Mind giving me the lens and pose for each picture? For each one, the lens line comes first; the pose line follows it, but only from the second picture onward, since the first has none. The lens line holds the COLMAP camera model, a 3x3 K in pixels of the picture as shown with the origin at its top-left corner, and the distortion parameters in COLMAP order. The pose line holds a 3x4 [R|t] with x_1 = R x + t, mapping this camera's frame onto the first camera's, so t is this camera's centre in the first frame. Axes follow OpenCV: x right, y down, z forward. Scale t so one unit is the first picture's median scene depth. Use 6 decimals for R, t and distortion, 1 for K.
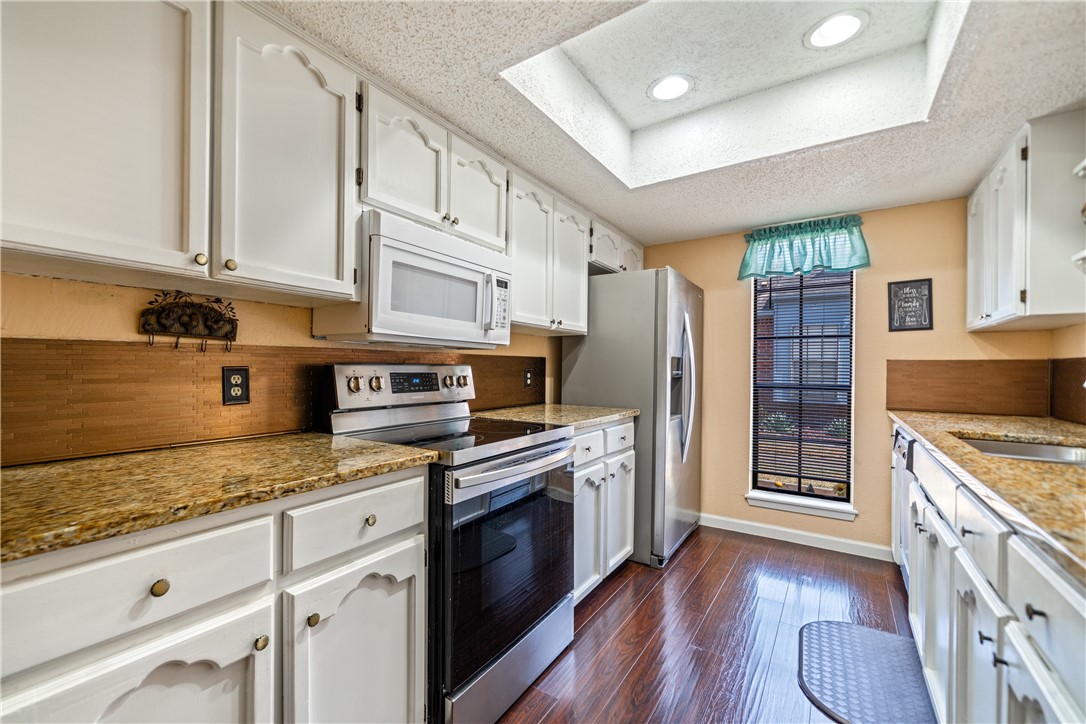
lens RADIAL K [[426.4, 0, 539.2], [0, 426.4, 366.6], [0, 0, 1]] dist [-0.003345, 0.000267]
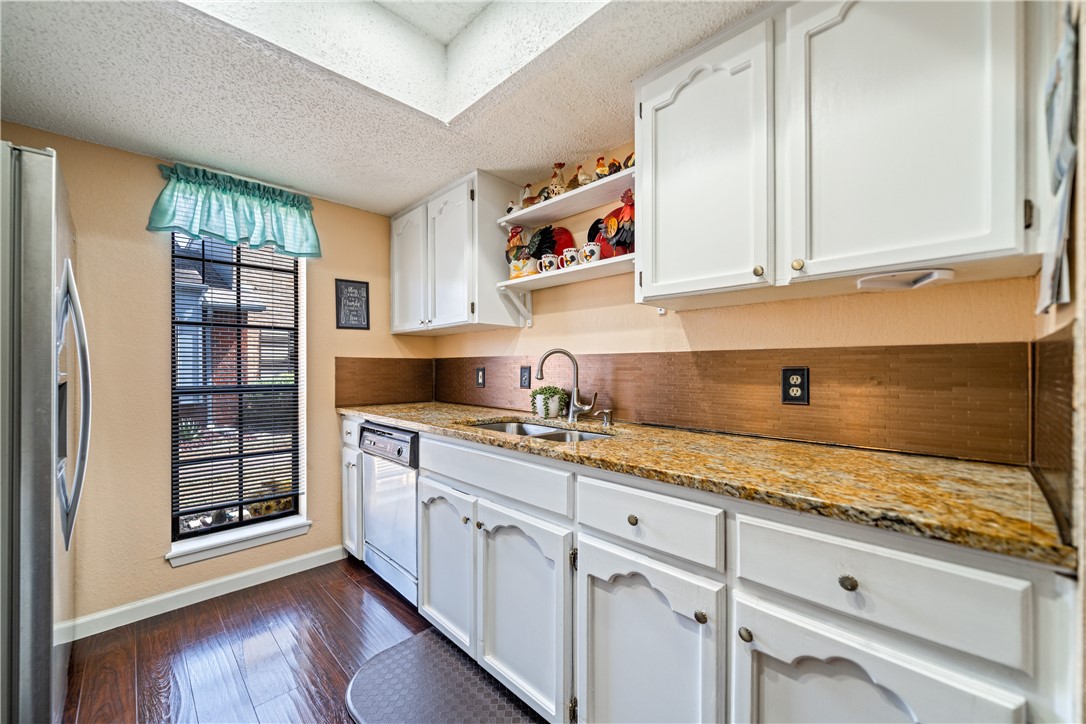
lens RADIAL K [[426.4, 0, 548.0], [0, 426.4, 367.1], [0, 0, 1]] dist [-0.003345, 0.000267]
pose [[0.242460, -0.004862, 0.970149, -0.018236], [-0.002019, 0.999983, 0.005516, 0.001527], [-0.970159, -0.003296, 0.242446, 0.281899]]
